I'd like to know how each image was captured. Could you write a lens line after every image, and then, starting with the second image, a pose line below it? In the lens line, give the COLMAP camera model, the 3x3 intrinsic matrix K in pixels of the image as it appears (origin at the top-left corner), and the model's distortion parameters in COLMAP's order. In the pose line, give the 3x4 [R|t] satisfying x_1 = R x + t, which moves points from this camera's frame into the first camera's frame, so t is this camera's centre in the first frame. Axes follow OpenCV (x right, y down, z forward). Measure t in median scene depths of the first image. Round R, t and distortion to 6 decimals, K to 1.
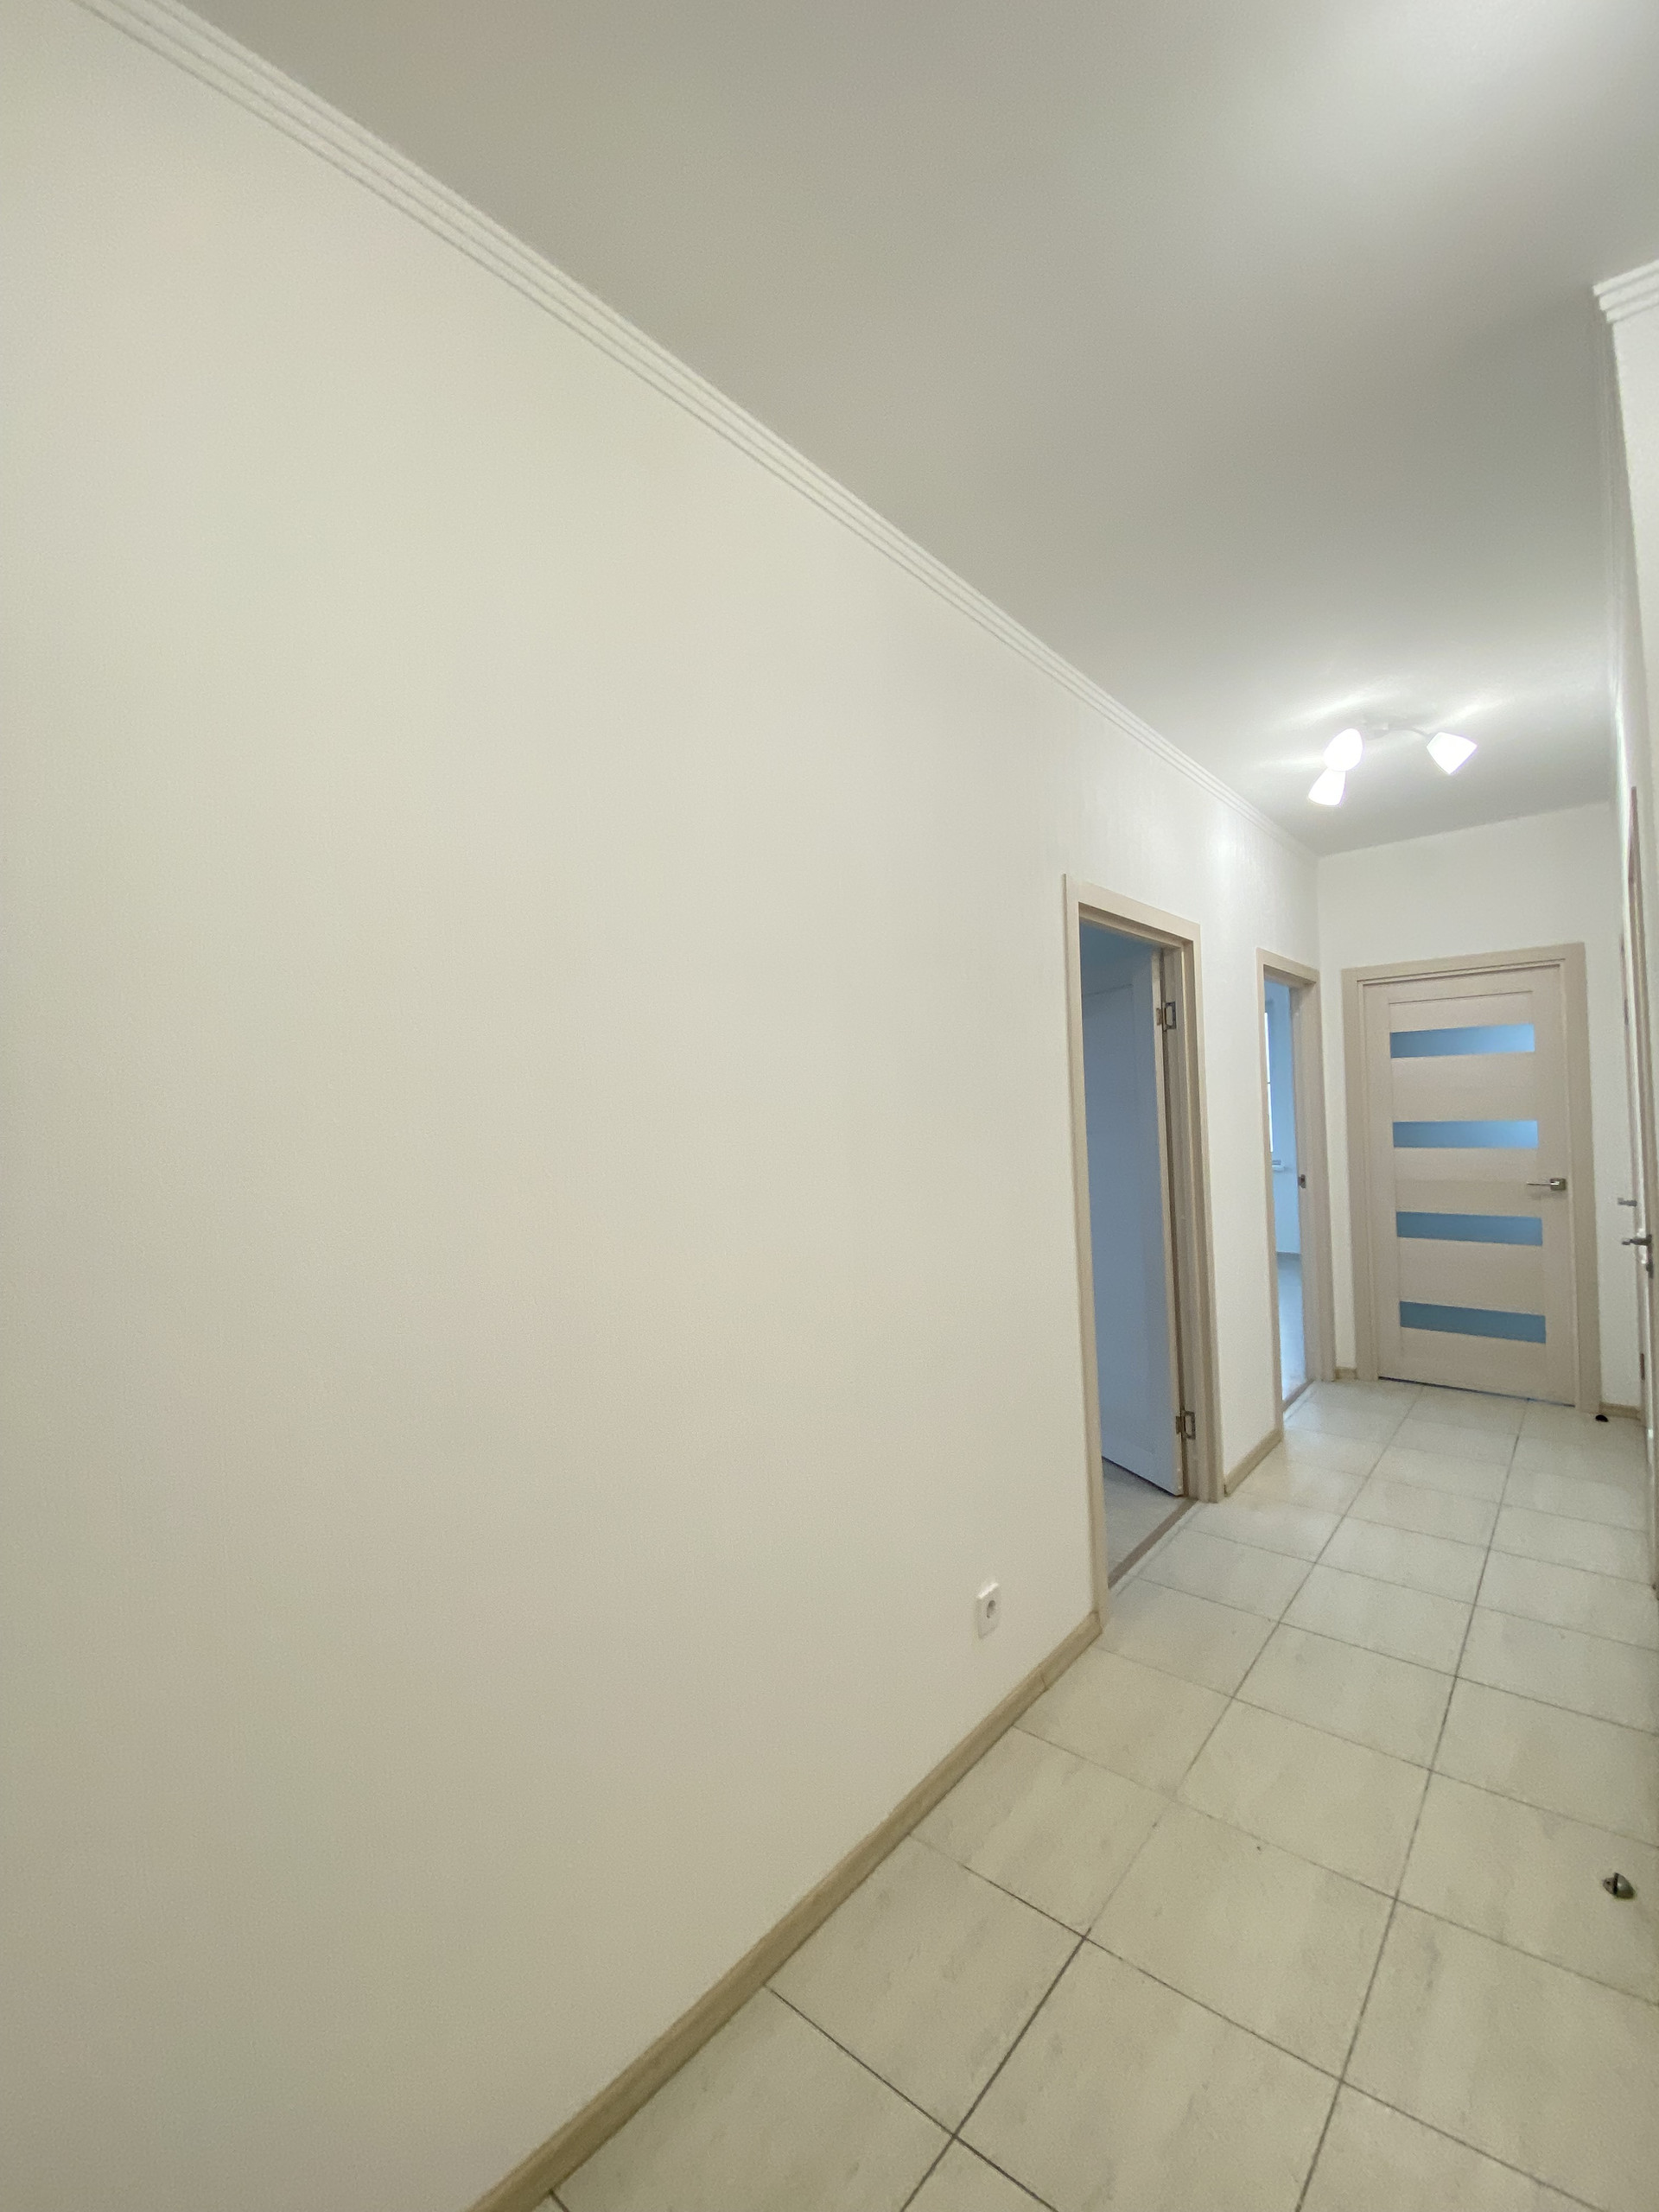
lens RADIAL K [[895.8, 0, 824.5], [0, 895.8, 1093.0], [0, 0, 1]] dist [0.001814, -0.014279]
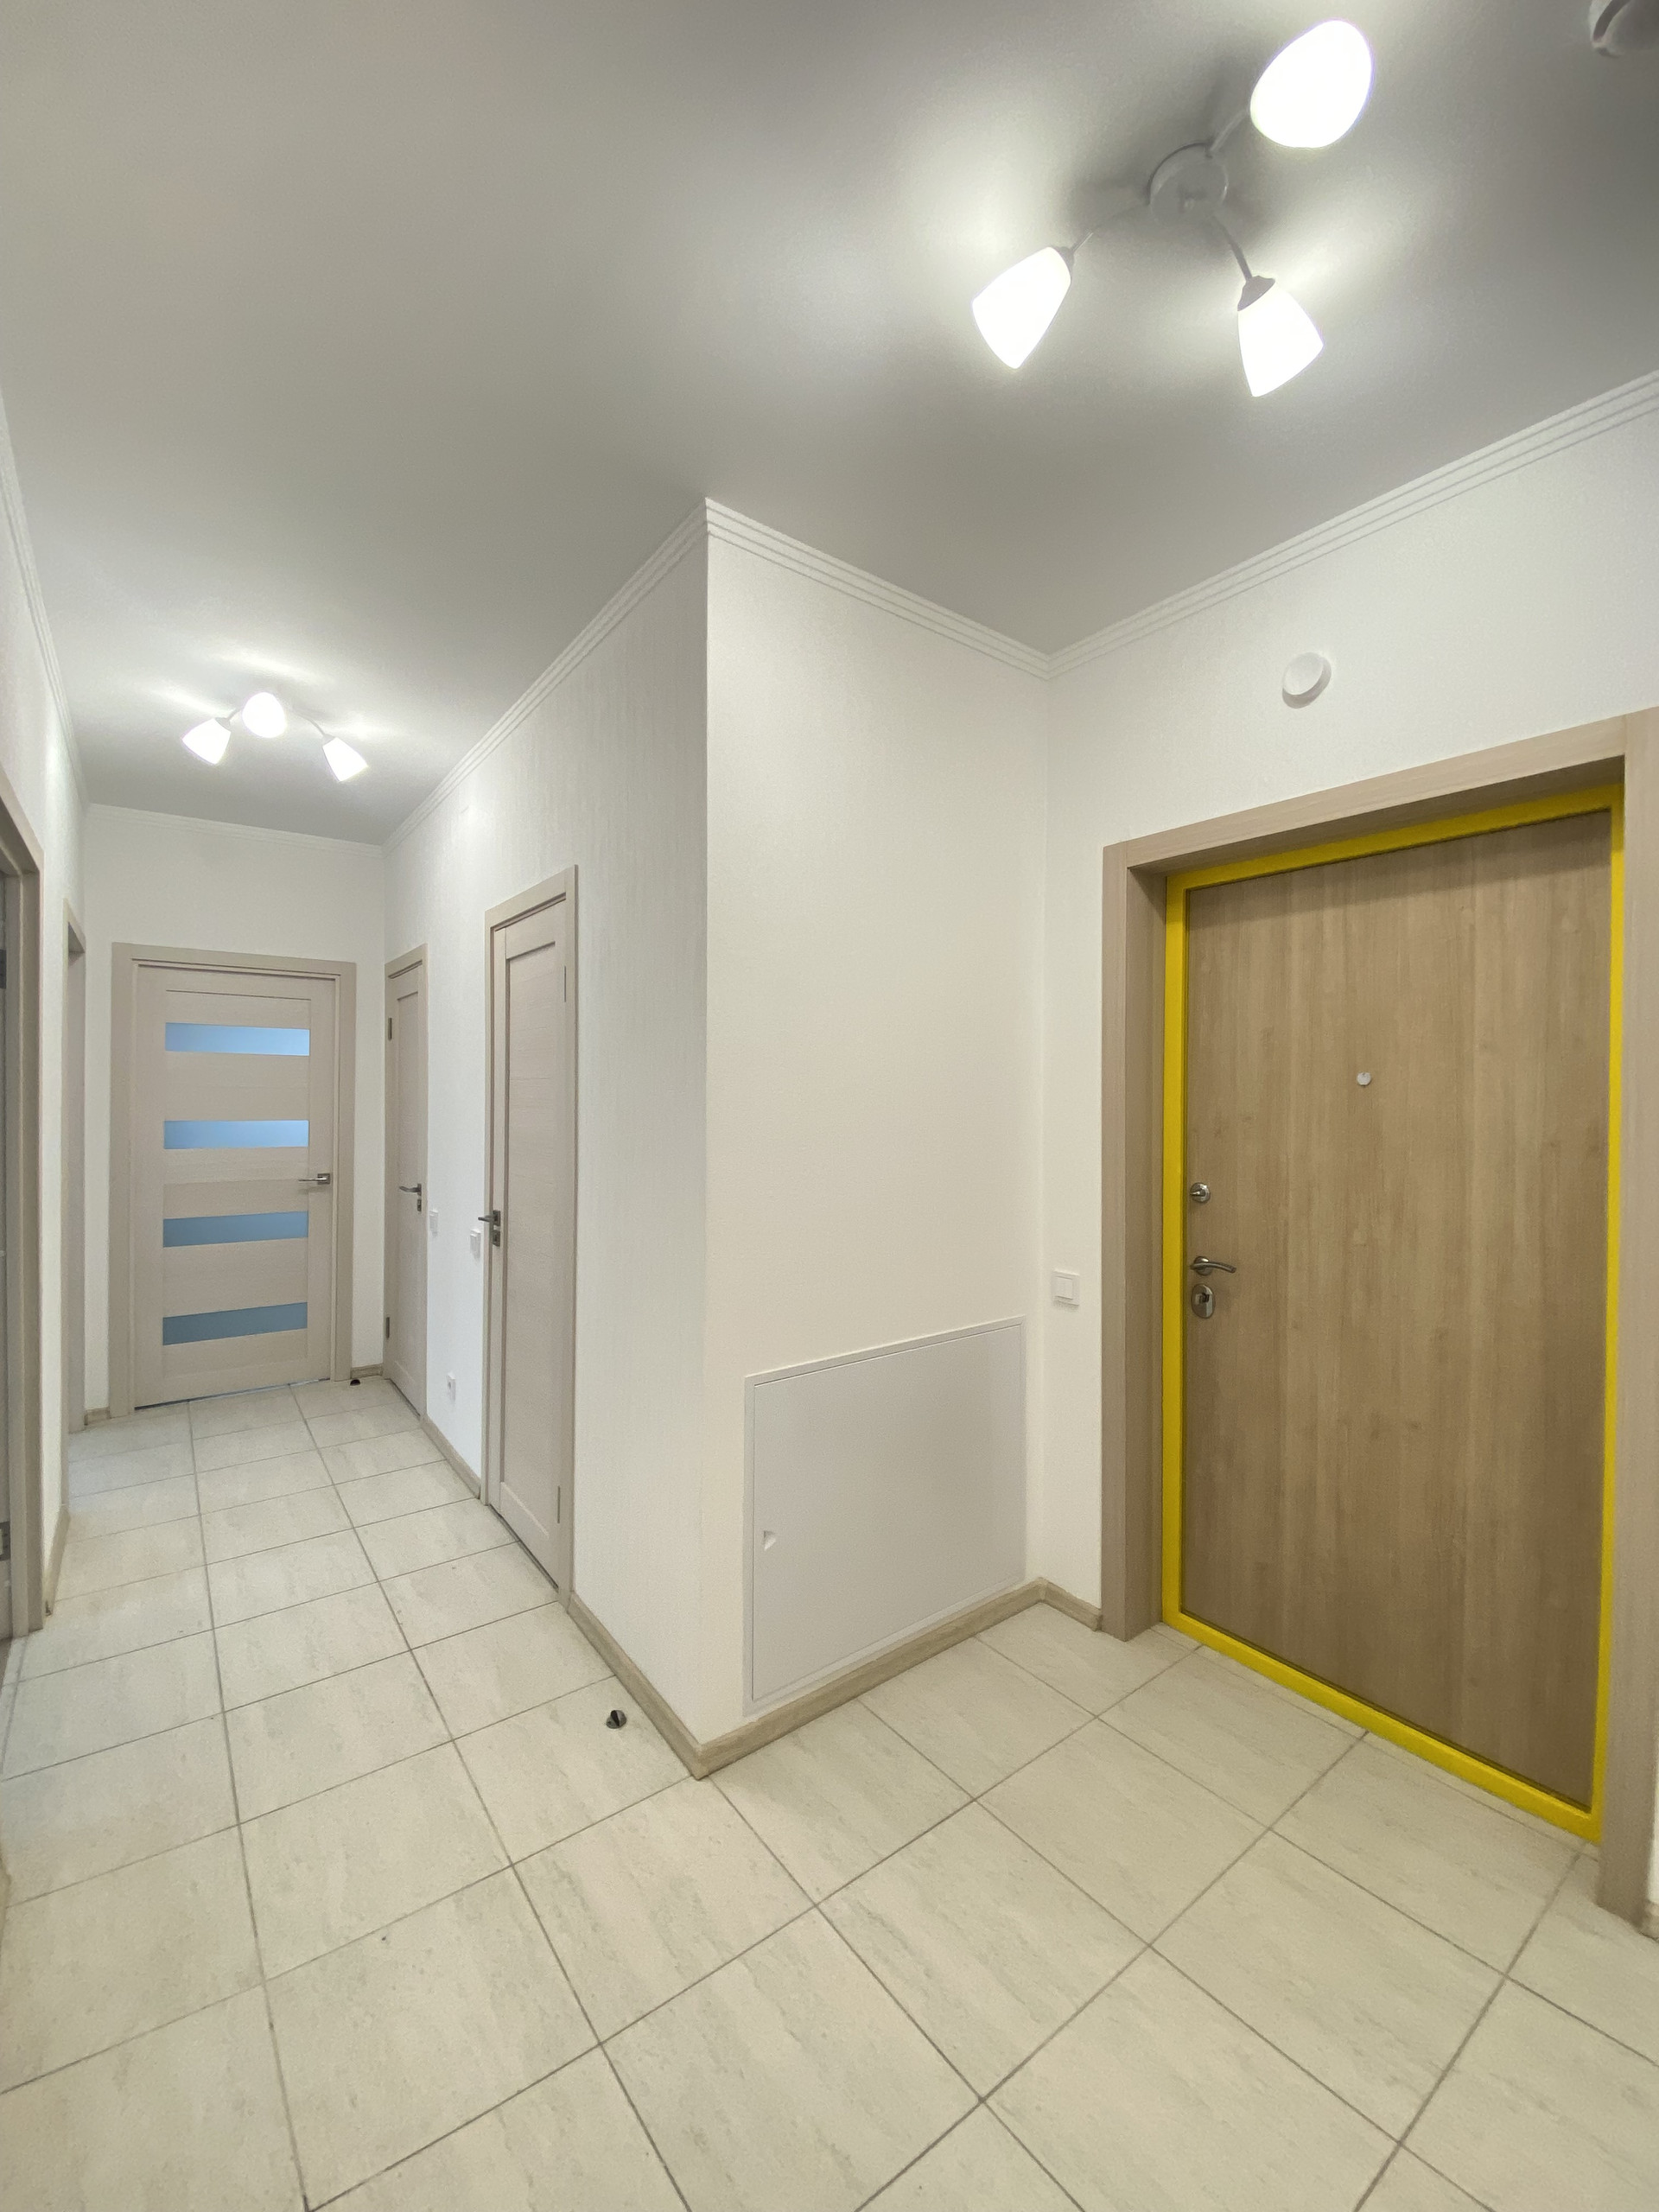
lens RADIAL K [[895.8, 0, 824.5], [0, 895.8, 1093.0], [0, 0, 1]] dist [0.001814, -0.014279]
pose [[0.188976, 0.036276, 0.981311, -0.151452], [-0.036024, 0.998901, -0.029989, 0.008343], [-0.981321, -0.029683, 0.190075, 0.200924]]
